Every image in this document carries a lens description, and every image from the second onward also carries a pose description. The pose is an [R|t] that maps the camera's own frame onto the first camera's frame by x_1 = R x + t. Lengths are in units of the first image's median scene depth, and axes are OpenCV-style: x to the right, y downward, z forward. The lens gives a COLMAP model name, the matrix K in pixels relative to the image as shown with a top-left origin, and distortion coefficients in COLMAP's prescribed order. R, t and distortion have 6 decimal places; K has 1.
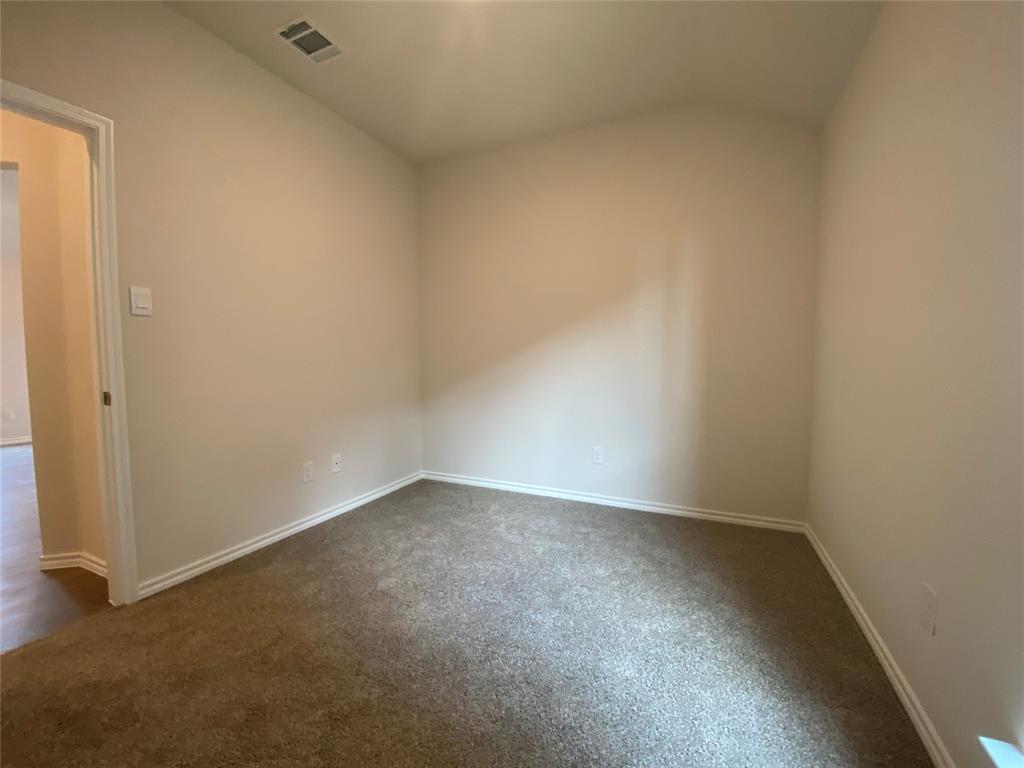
lens RADIAL K [[416.5, 0, 511.7], [0, 416.5, 383.9], [0, 0, 1]] dist [-0.004917, -0.005218]
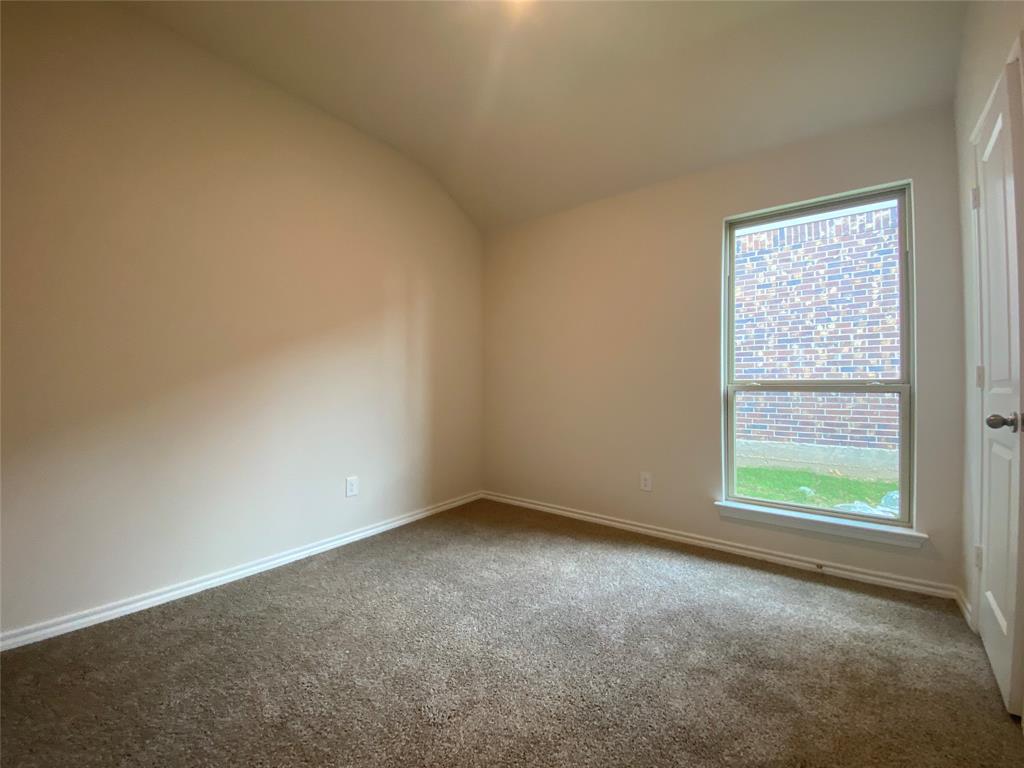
lens RADIAL K [[416.5, 0, 518.8], [0, 416.5, 382.3], [0, 0, 1]] dist [-0.004917, -0.005218]
pose [[0.188321, 0.010867, 0.982047, -0.628401], [0.056908, 0.998138, -0.021958, -0.011821], [-0.980457, 0.060021, 0.187352, 0.488444]]
